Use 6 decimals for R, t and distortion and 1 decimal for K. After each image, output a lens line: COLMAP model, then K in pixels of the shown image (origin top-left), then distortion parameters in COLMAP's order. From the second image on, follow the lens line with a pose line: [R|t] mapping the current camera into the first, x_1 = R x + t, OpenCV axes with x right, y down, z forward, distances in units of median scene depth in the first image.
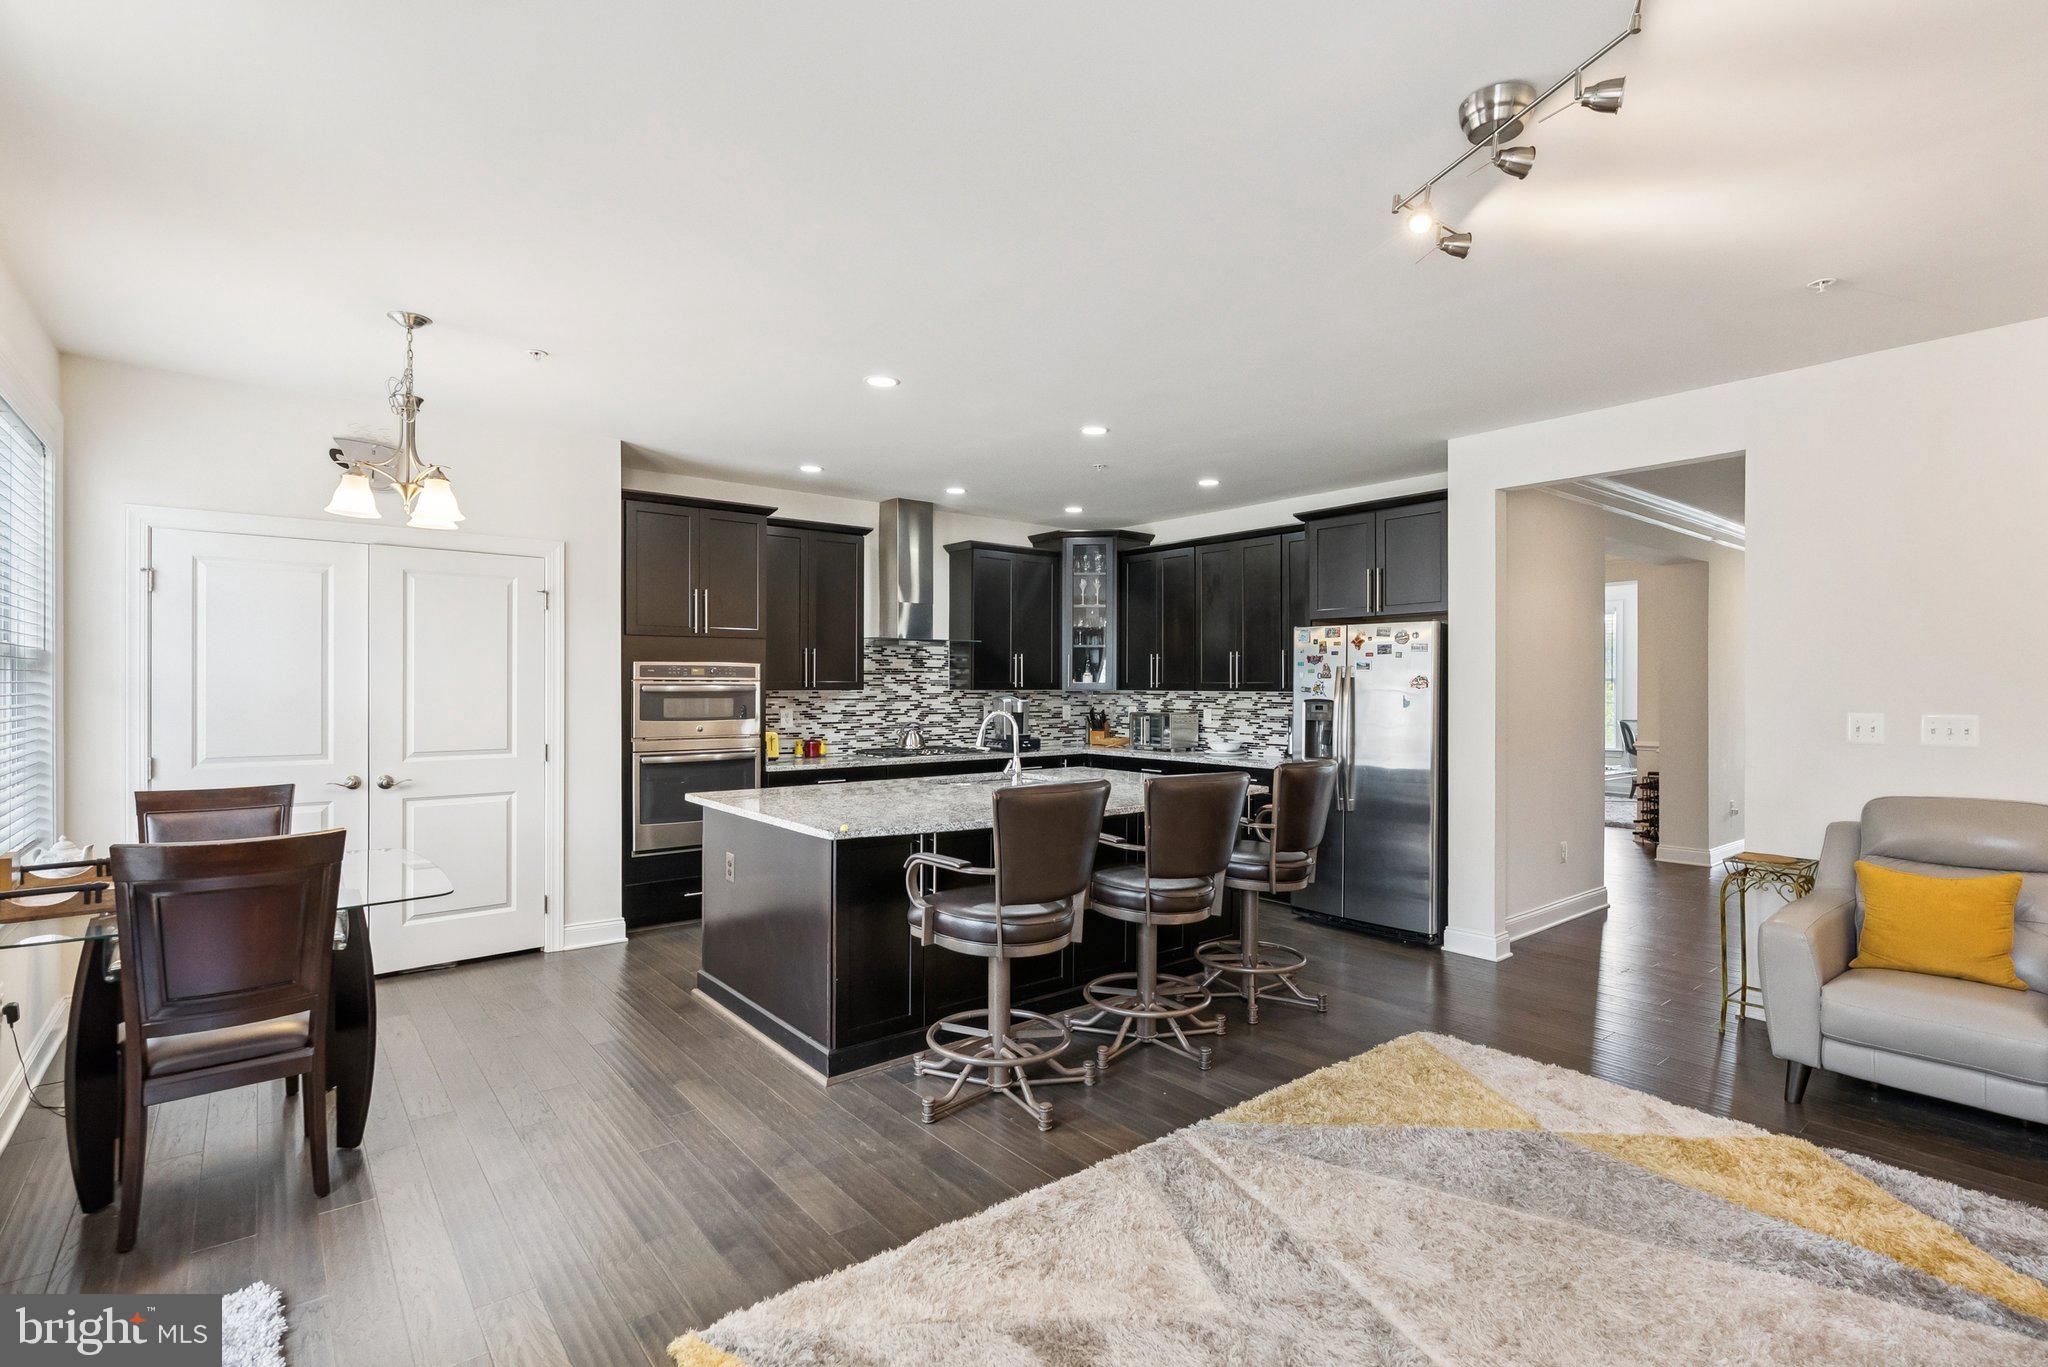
lens RADIAL K [[946.7, 0, 1012.5], [0, 946.7, 682.8], [0, 0, 1]] dist [-0.012805, 0.004686]
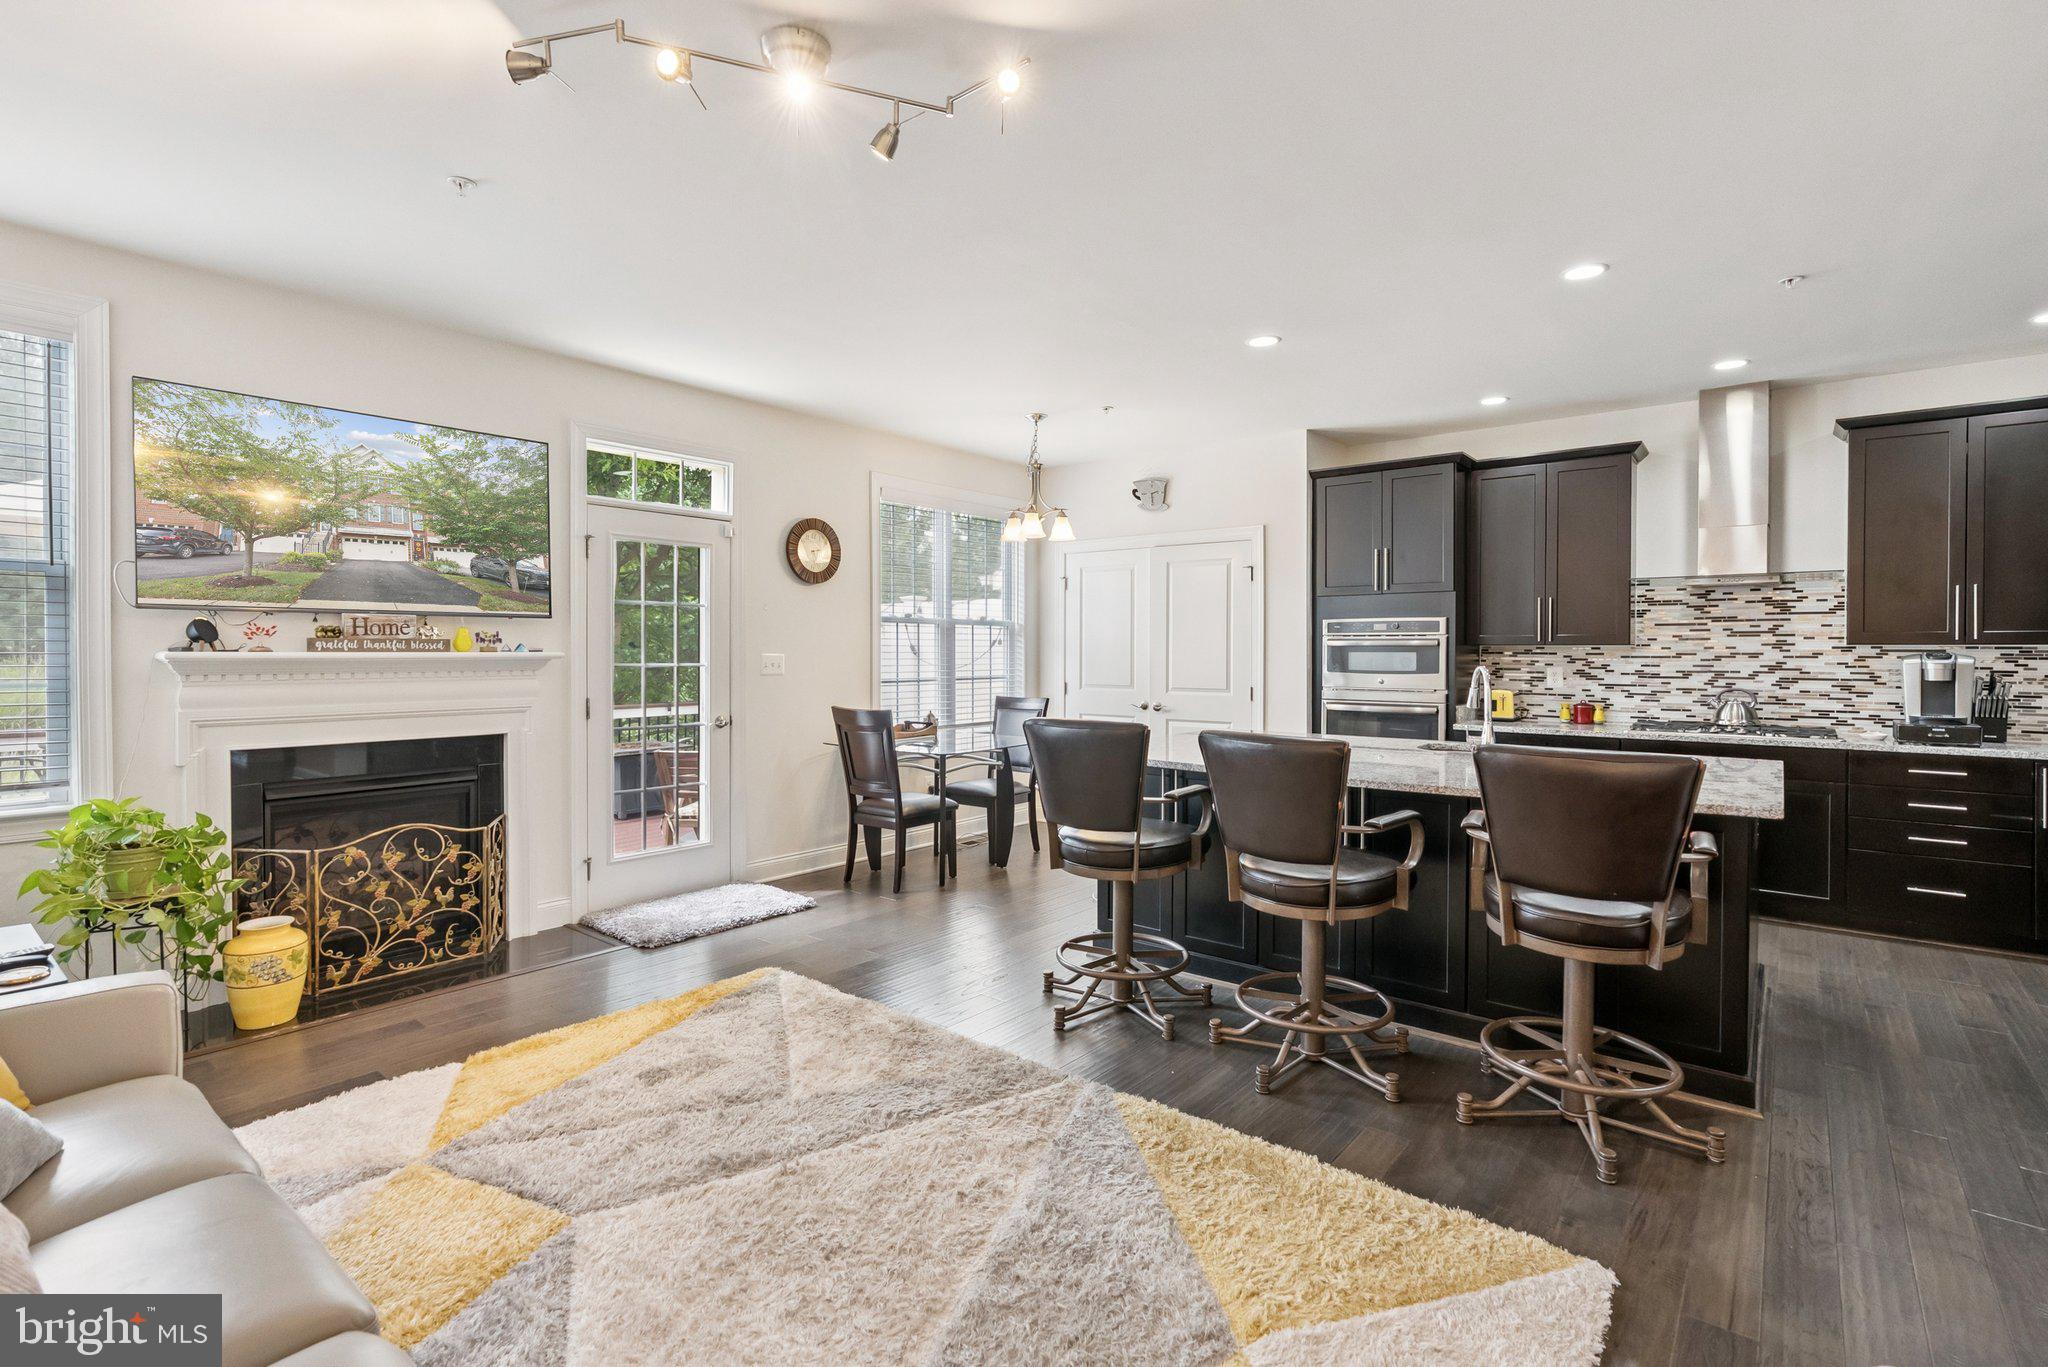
lens RADIAL K [[946.7, 0, 1032.5], [0, 946.7, 659.6], [0, 0, 1]] dist [-0.012805, 0.004686]
pose [[0.225524, 0.006648, -0.974215, 0.498107], [0.000739, 0.999975, 0.006995, 0.014021], [0.974237, -0.002297, 0.225513, 0.315455]]
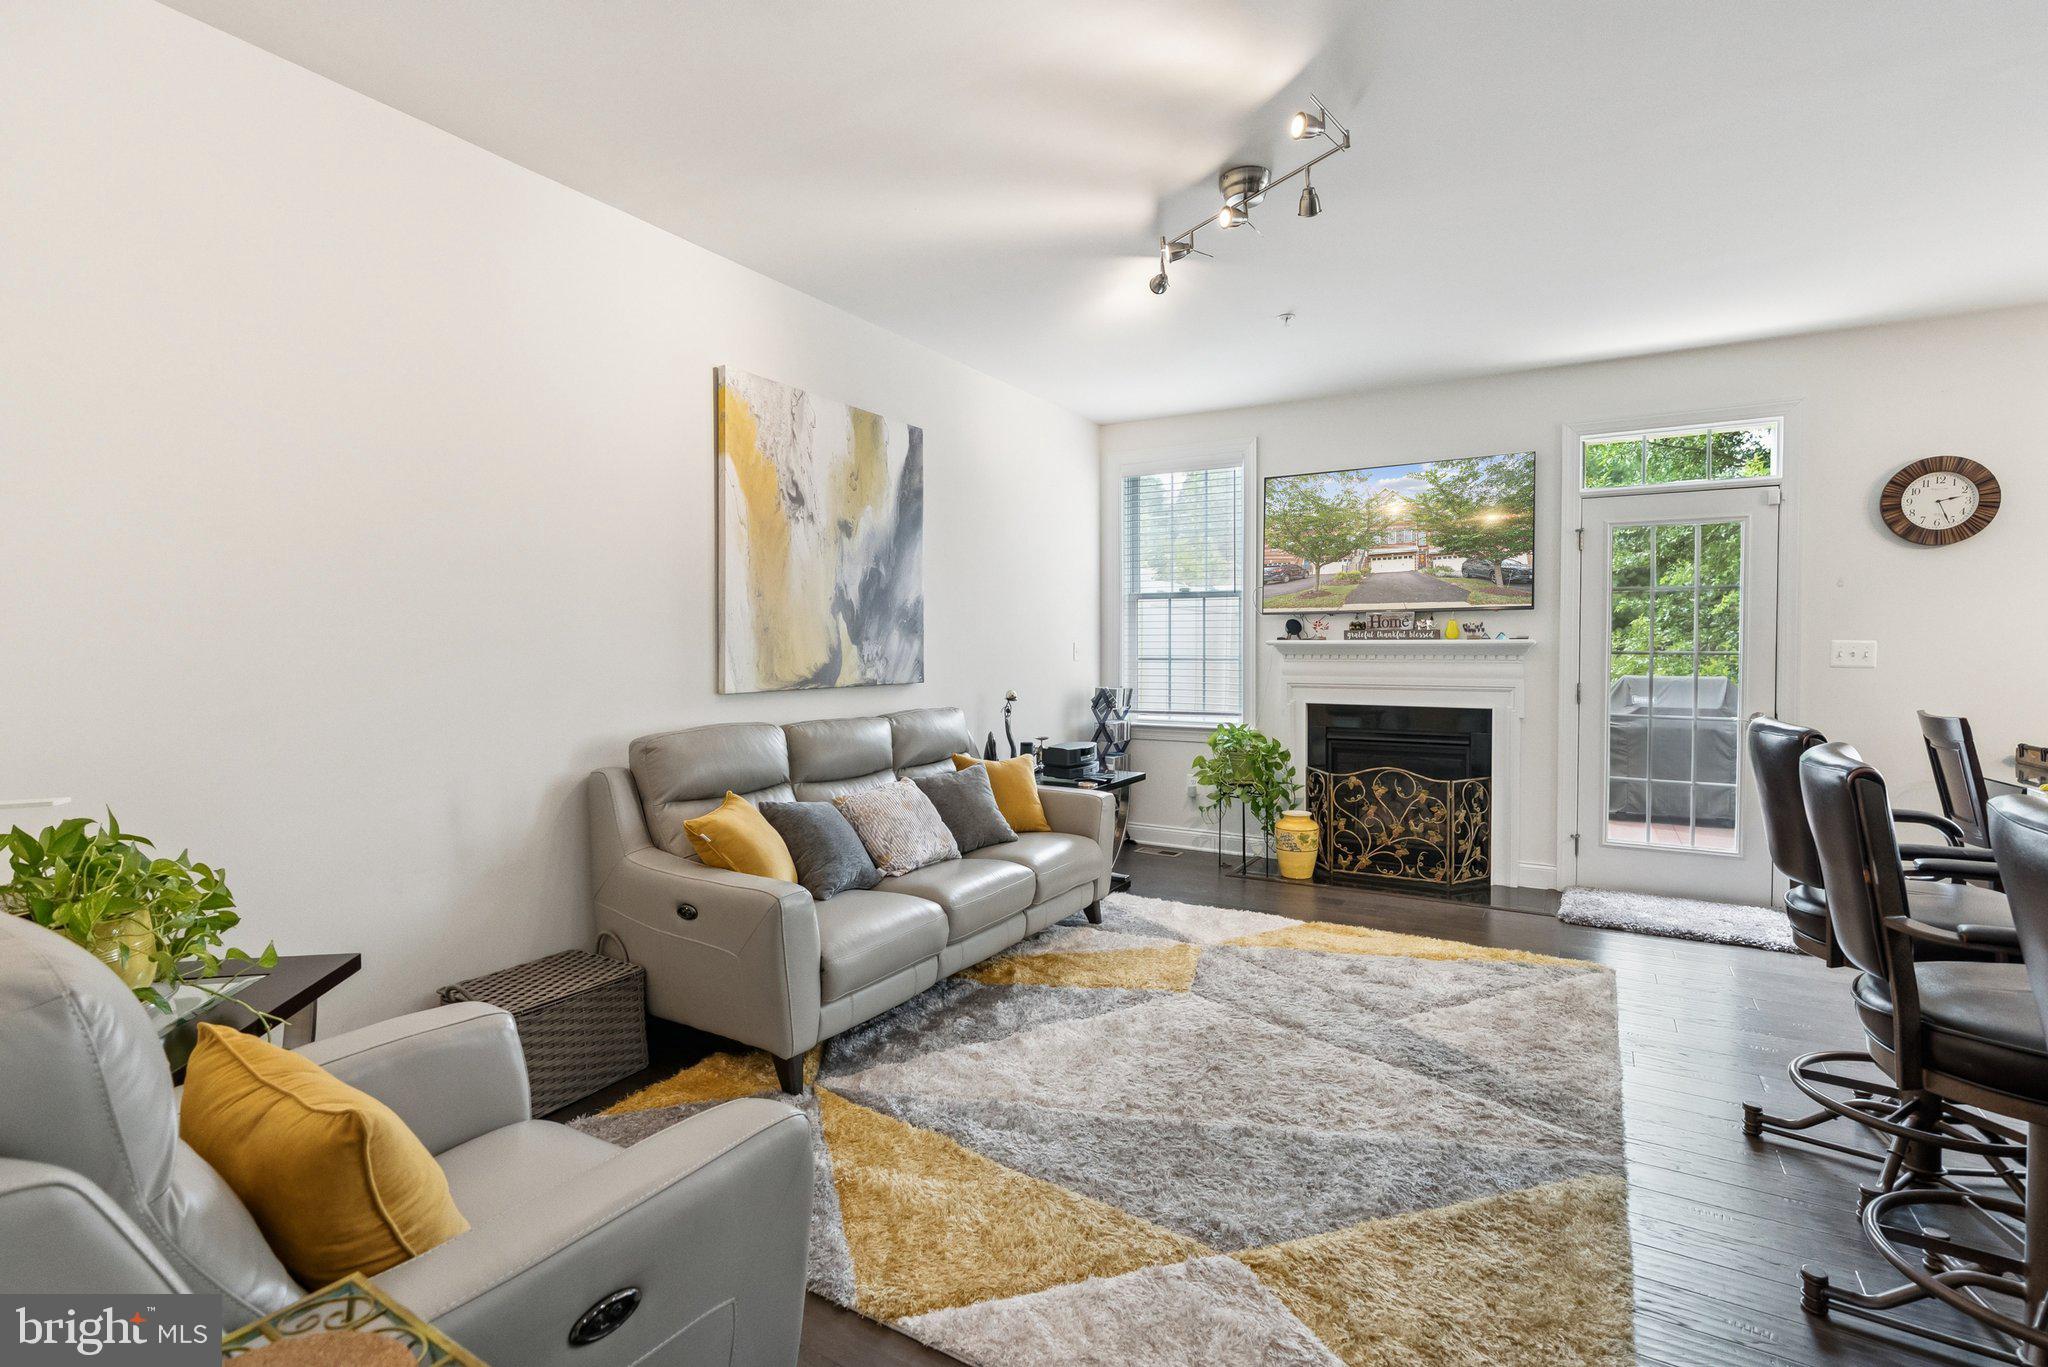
lens RADIAL K [[946.7, 0, 1017.2], [0, 946.7, 669.3], [0, 0, 1]] dist [-0.012805, 0.004686]
pose [[-0.933415, 0.004160, -0.358774, 0.415321], [-0.003007, 0.999807, 0.019415, 0.023771], [0.358785, 0.019201, -0.933223, 0.688466]]
